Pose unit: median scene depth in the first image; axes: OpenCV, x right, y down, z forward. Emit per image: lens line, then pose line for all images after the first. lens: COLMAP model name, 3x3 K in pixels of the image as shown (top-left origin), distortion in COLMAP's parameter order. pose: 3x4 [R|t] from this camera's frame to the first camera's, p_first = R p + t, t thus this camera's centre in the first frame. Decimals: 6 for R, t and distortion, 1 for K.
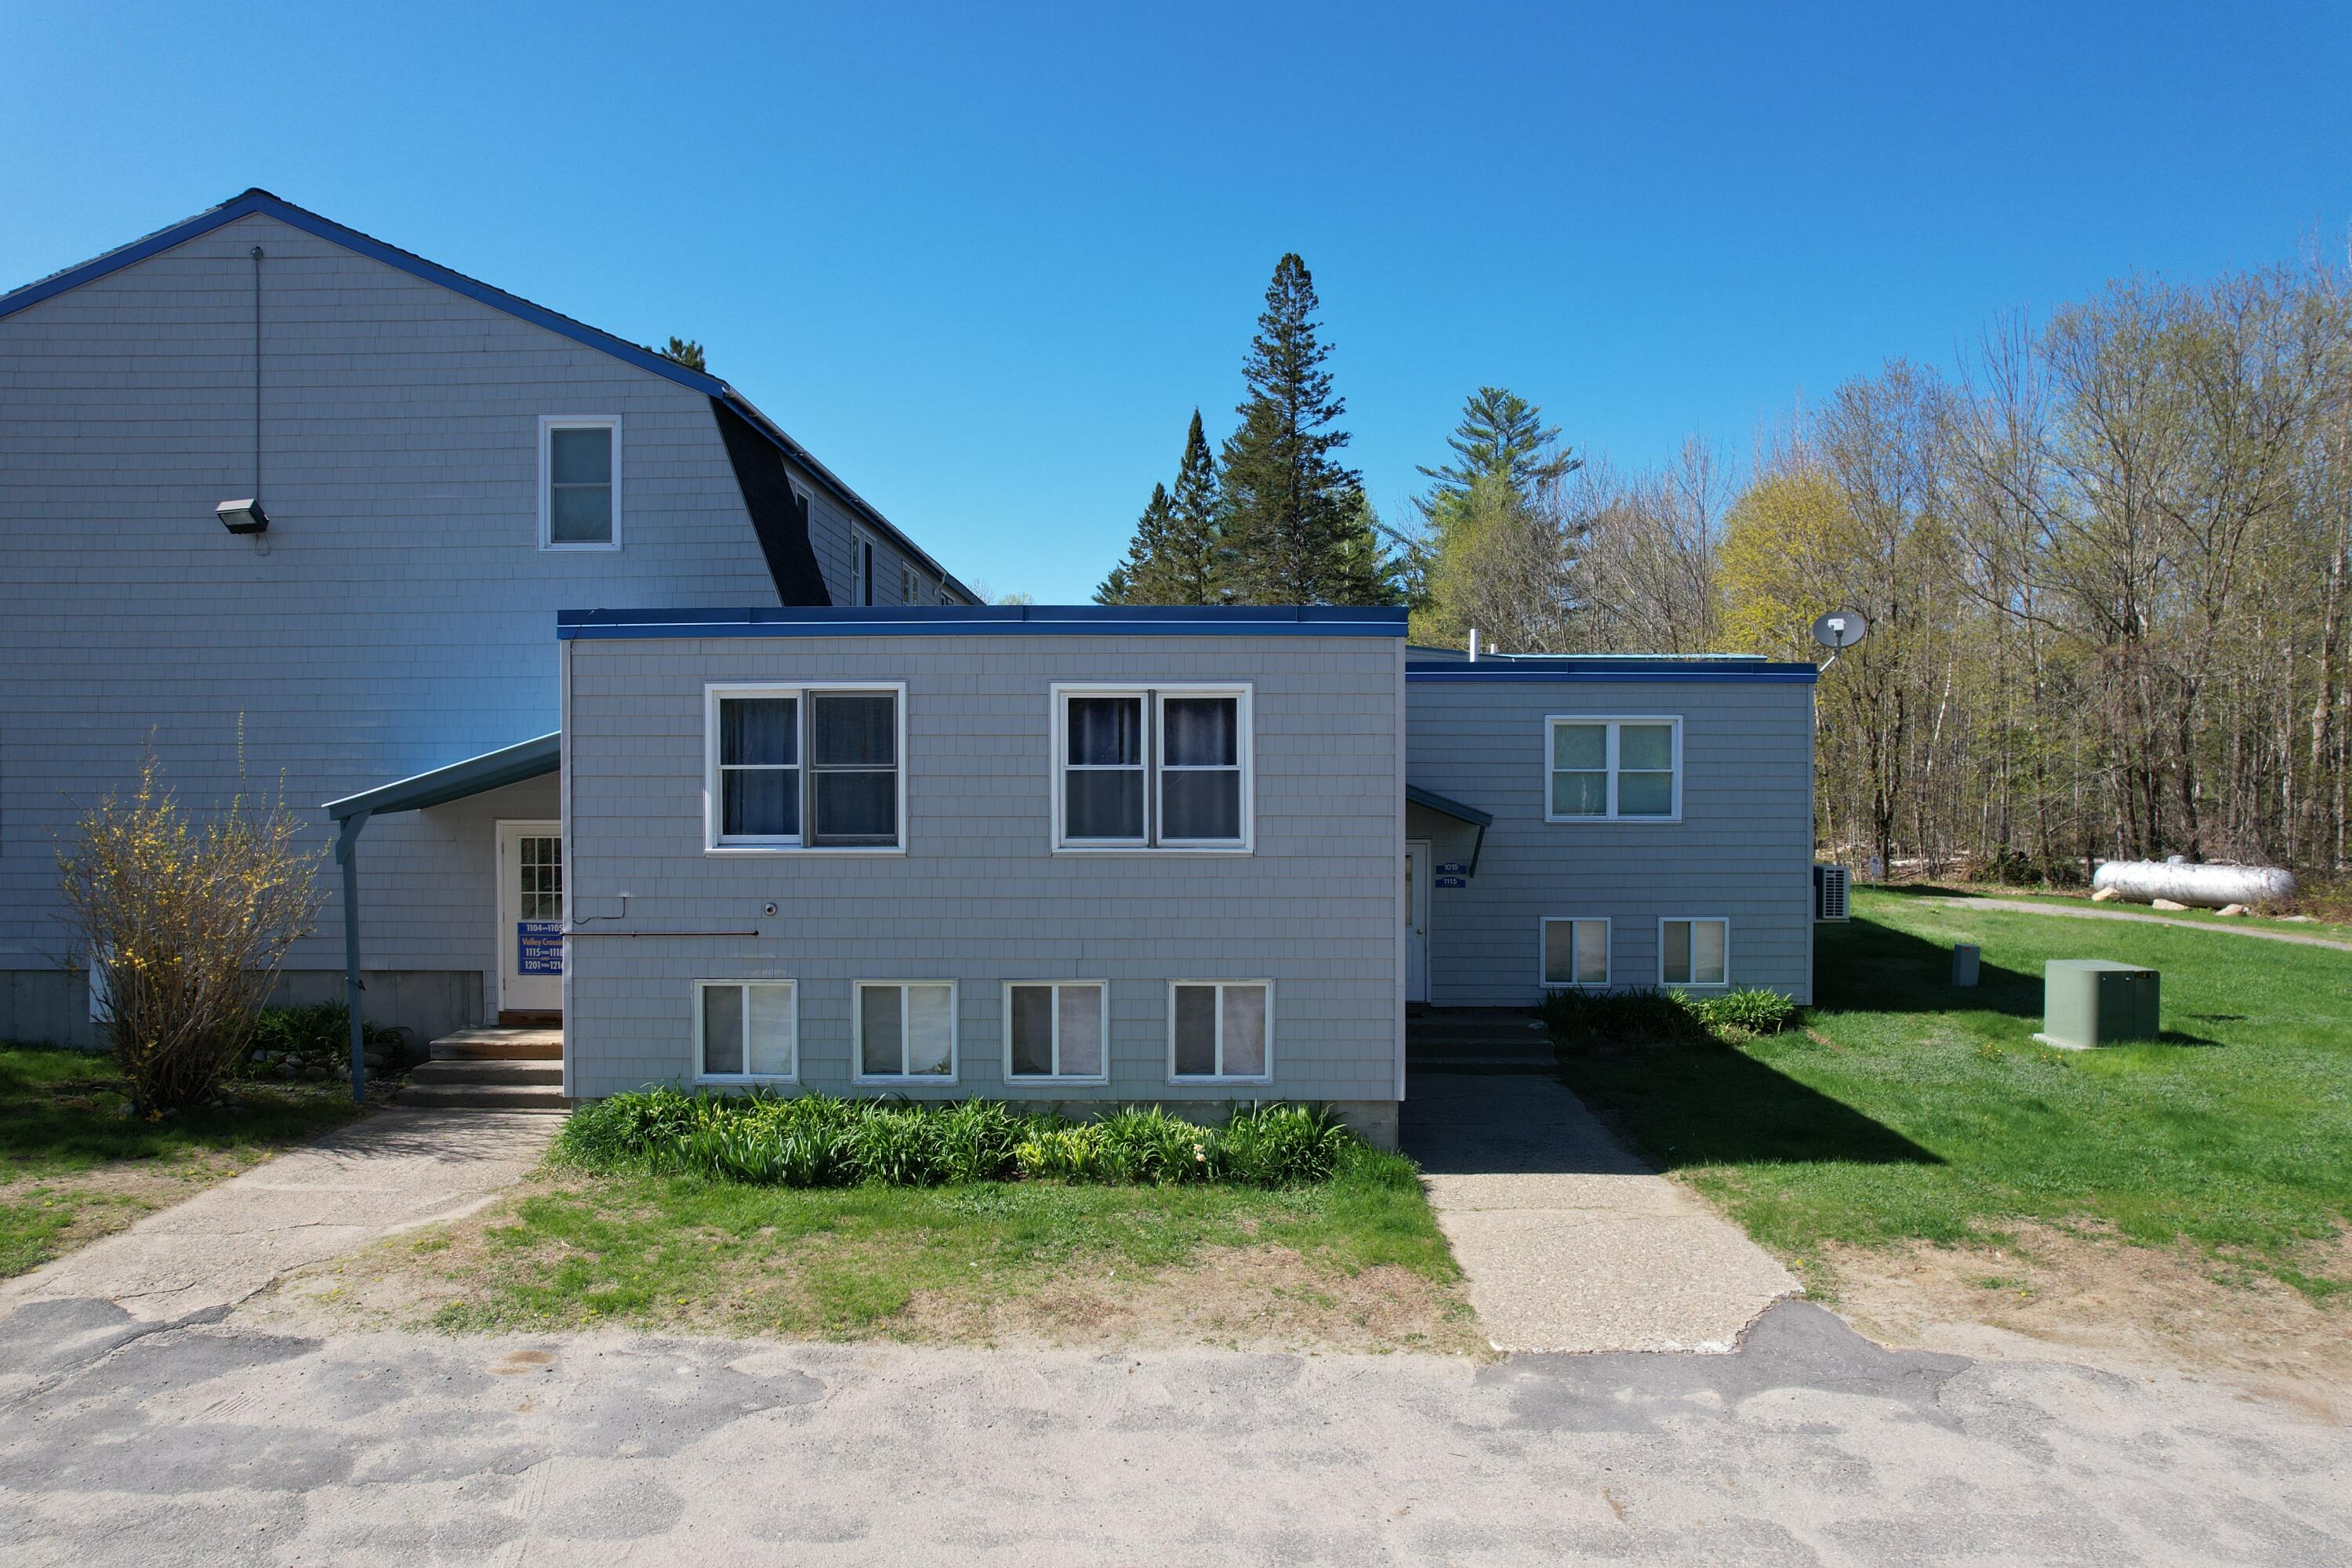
lens RADIAL K [[1497.5, 0, 1180.2], [0, 1497.5, 803.1], [0, 0, 1]] dist [-0.081715, 0.072549]
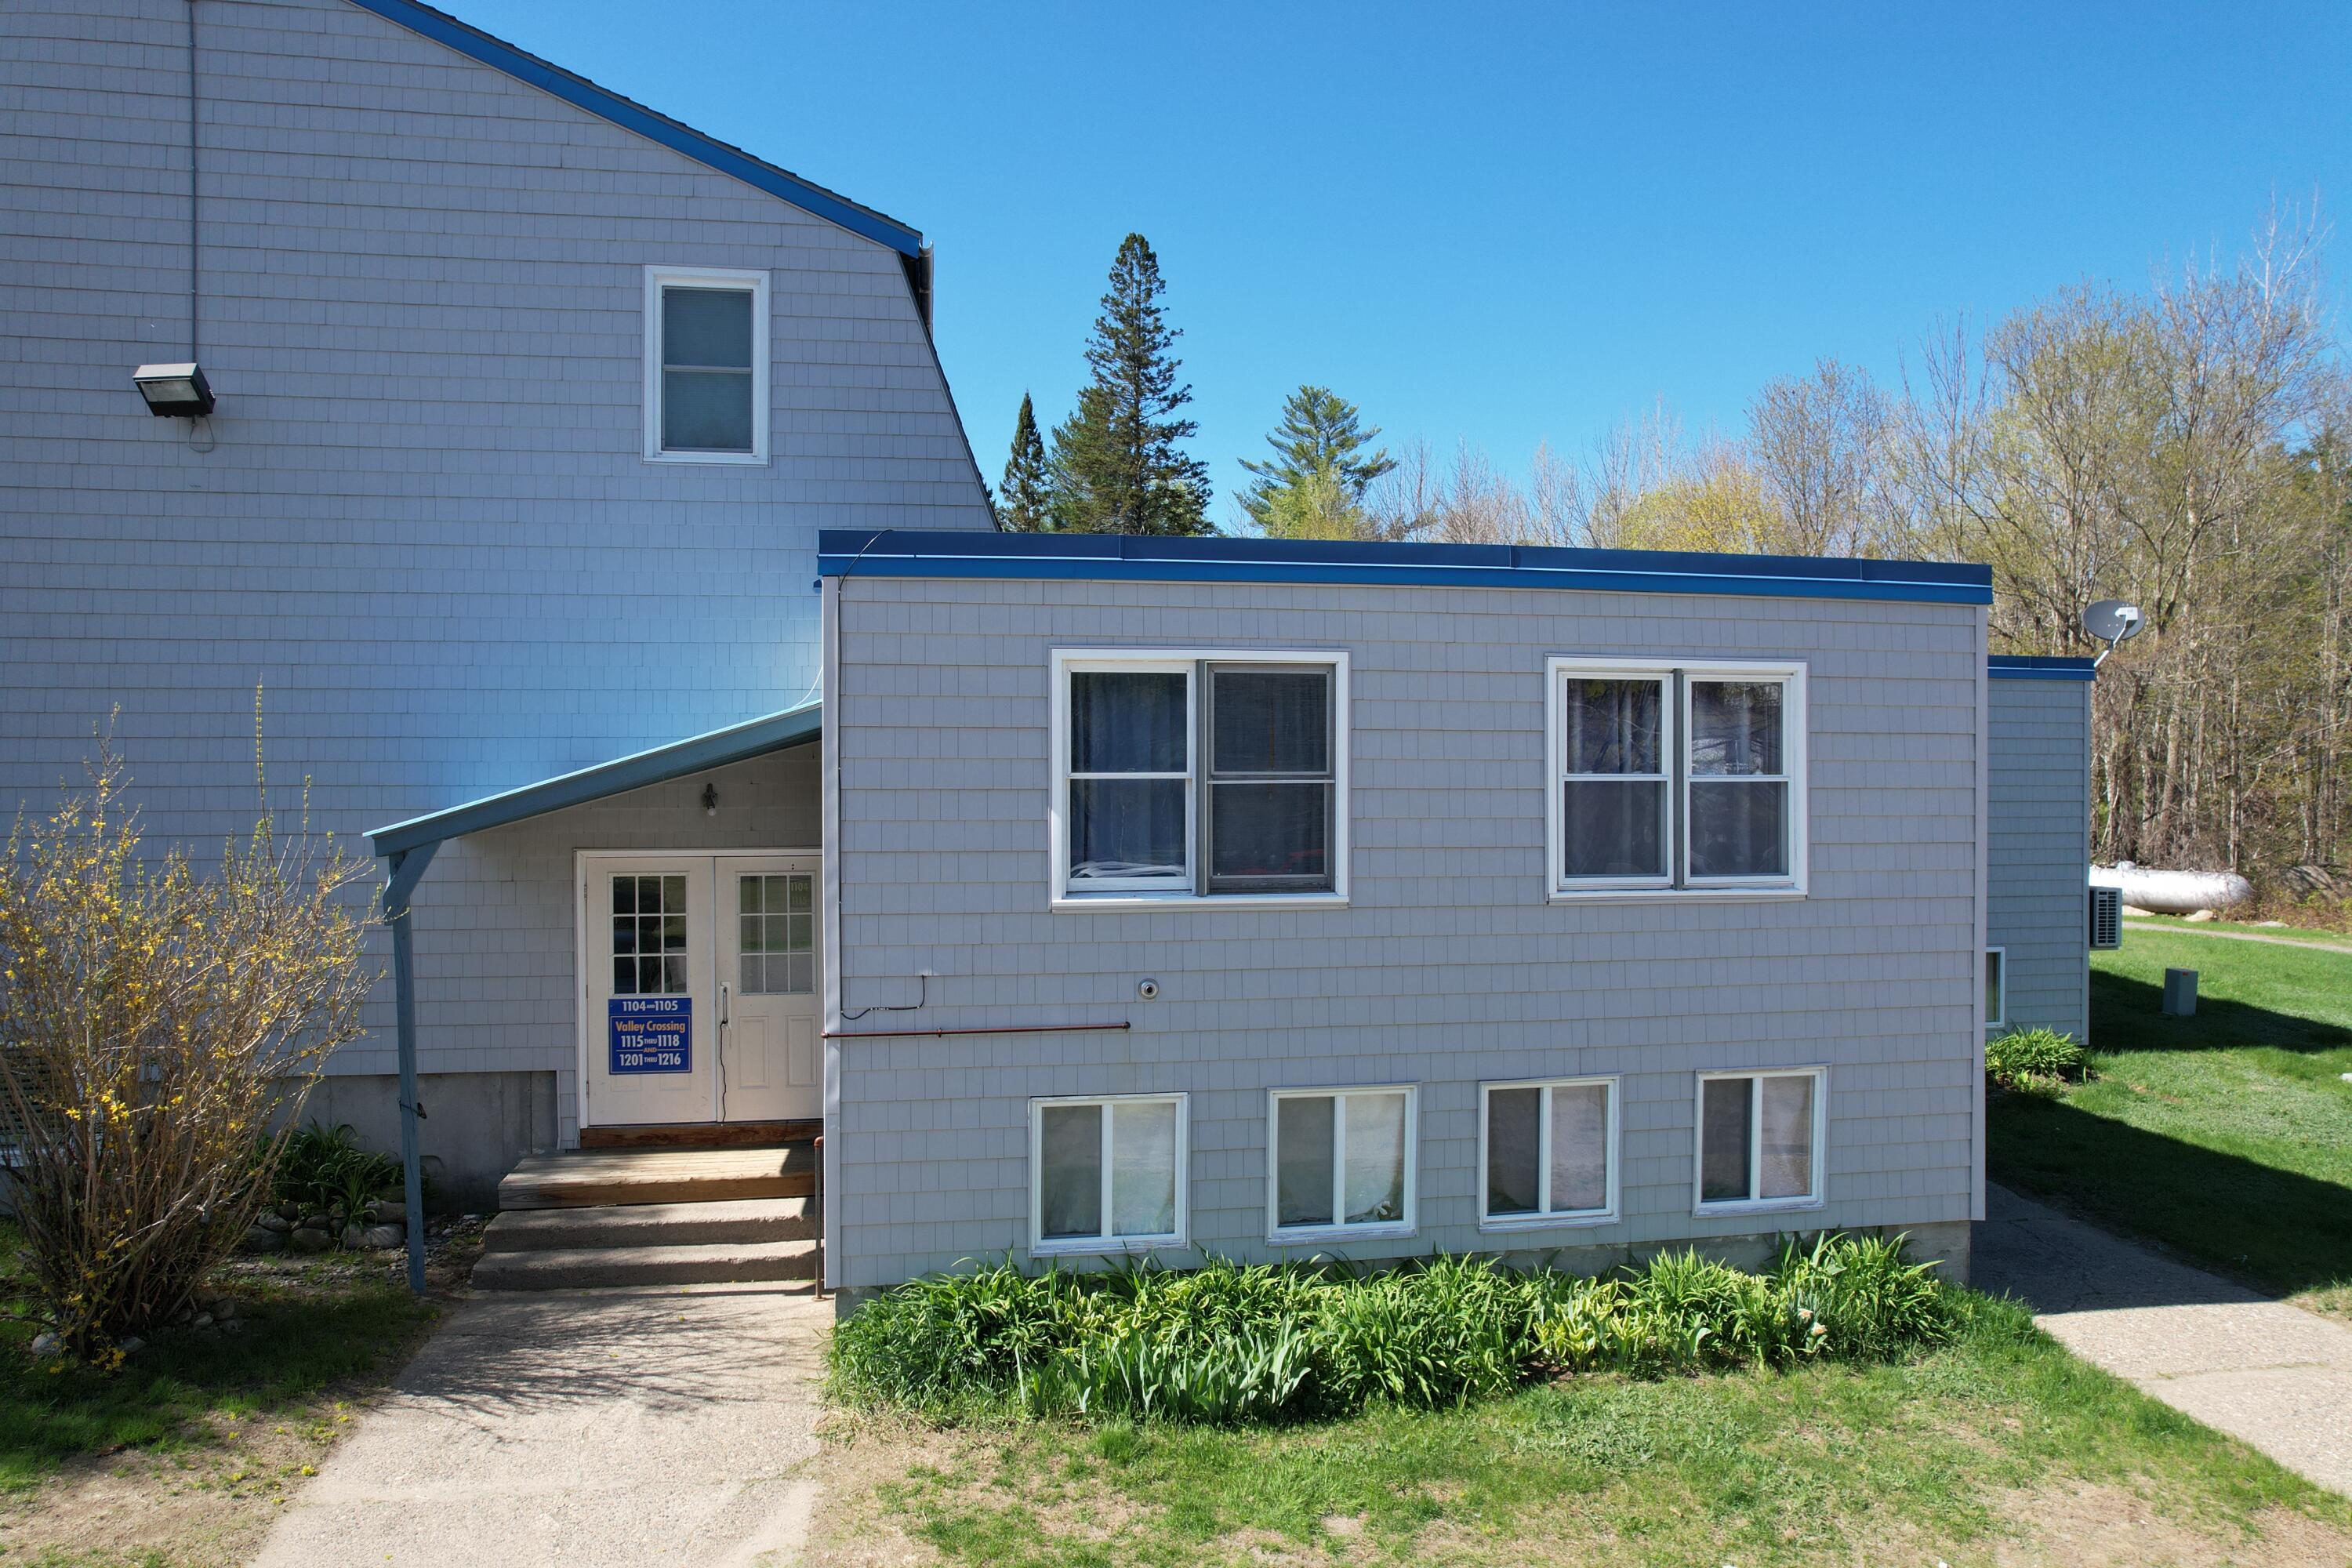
lens RADIAL K [[1497.5, 0, 1180.2], [0, 1497.5, 803.1], [0, 0, 1]] dist [-0.081715, 0.072549]
pose [[0.985175, -0.001783, 0.171545, -0.375162], [0.002091, 0.999997, -0.001614, -0.010911], [-0.171542, 0.001949, 0.985175, 0.336993]]
